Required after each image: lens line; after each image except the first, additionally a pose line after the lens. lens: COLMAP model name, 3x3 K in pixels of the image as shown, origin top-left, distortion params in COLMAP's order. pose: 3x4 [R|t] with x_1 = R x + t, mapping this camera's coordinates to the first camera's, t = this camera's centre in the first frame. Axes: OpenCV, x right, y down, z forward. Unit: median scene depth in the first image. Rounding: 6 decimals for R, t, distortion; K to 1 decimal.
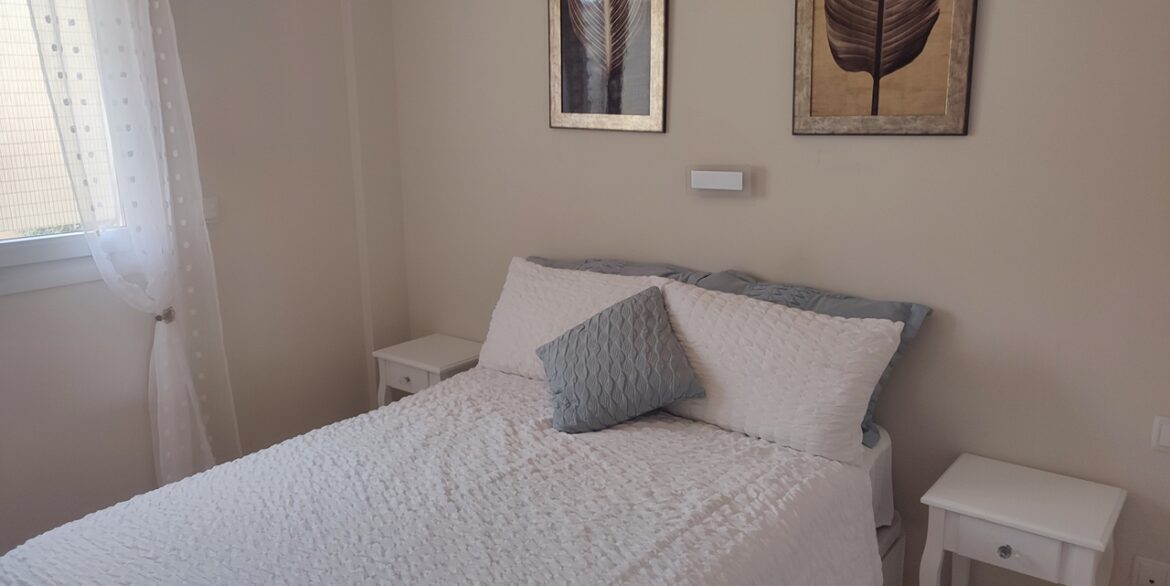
lens RADIAL K [[853.6, 0, 580.3], [0, 853.6, 290.5], [0, 0, 1]] dist [0.033074, -0.030675]
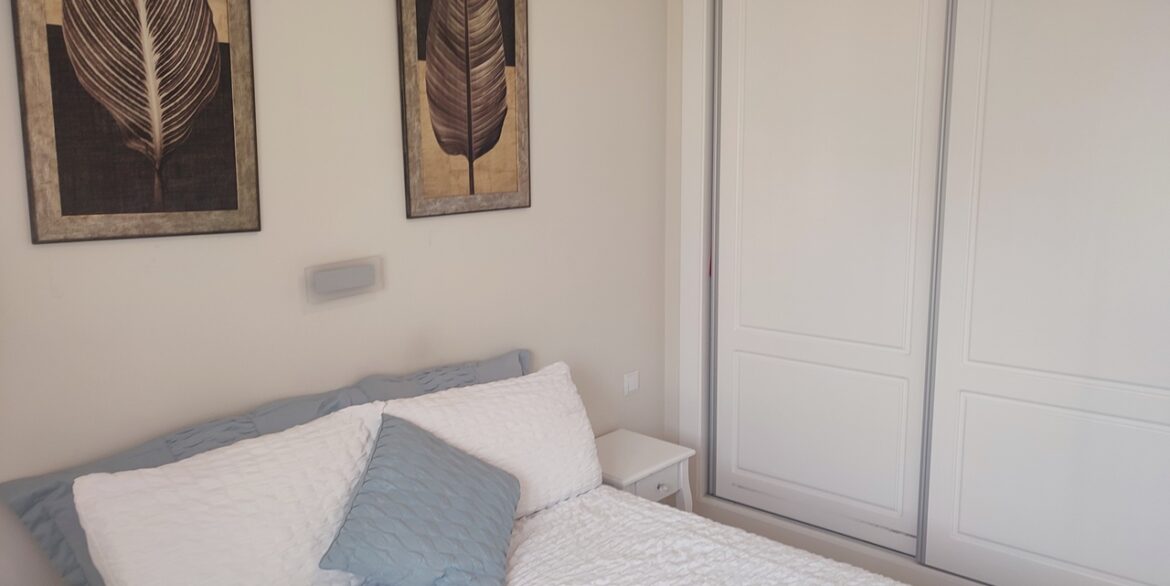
lens RADIAL K [[853.6, 0, 578.7], [0, 853.6, 296.0], [0, 0, 1]] dist [0.033074, -0.030675]
pose [[0.080023, -0.158006, 0.984190, -0.737565], [0.232127, 0.963165, 0.135757, -0.194984], [-0.969388, 0.217594, 0.113753, 0.768571]]
